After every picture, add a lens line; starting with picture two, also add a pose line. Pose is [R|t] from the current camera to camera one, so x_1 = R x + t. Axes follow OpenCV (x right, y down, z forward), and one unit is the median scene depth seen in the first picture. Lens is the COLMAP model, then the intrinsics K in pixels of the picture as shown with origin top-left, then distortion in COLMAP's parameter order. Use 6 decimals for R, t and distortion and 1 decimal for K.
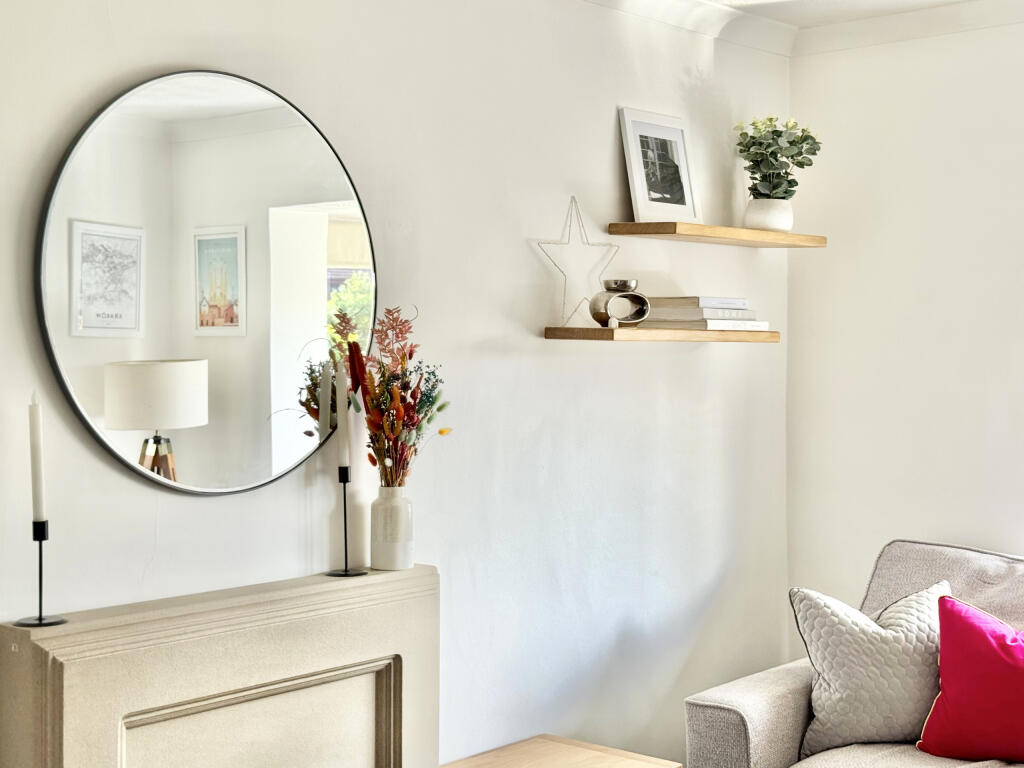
lens RADIAL K [[1467.8, 0, 536.0], [0, 1467.8, 401.7], [0, 0, 1]] dist [0.109793, 0.000000]
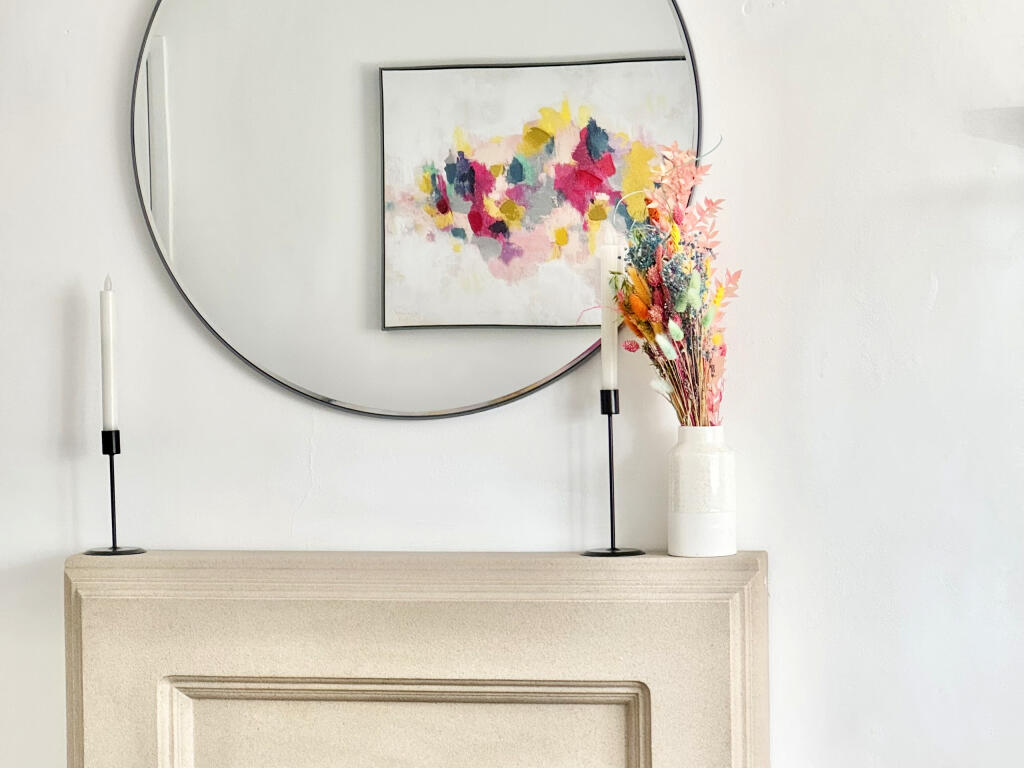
lens RADIAL K [[2931.0, 0, 513.7], [0, 2931.0, 384.5], [0, 0, 1]] dist [0.088813, 0.000000]
pose [[0.483419, 0.021838, -0.875117, 0.971124], [-0.007085, 0.999754, 0.021035, 0.014217], [0.875361, -0.003969, 0.483454, 0.318846]]
